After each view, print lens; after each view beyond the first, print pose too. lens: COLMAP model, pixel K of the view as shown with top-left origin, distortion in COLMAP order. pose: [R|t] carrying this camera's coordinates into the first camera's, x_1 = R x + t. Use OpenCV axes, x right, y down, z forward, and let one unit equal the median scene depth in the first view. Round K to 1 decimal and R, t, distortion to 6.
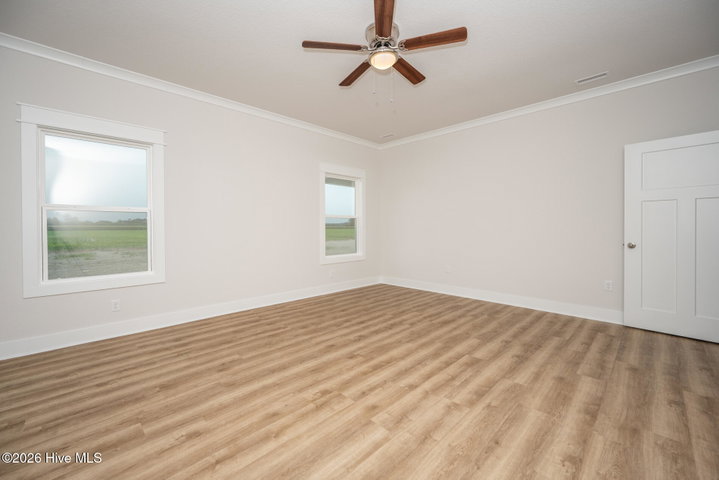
lens RADIAL K [[281.5, 0, 368.1], [0, 281.5, 230.8], [0, 0, 1]] dist [-0.003267, -0.000091]
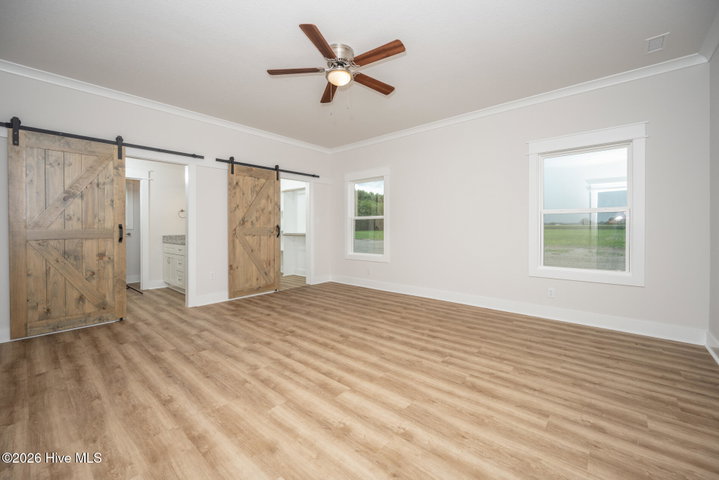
lens RADIAL K [[281.5, 0, 359.3], [0, 281.5, 235.3], [0, 0, 1]] dist [-0.003267, -0.000091]
pose [[0.105421, 0.030862, -0.993949, 1.026129], [-0.008586, 0.999509, 0.030124, -0.020912], [0.994391, 0.005359, 0.105634, 0.842526]]
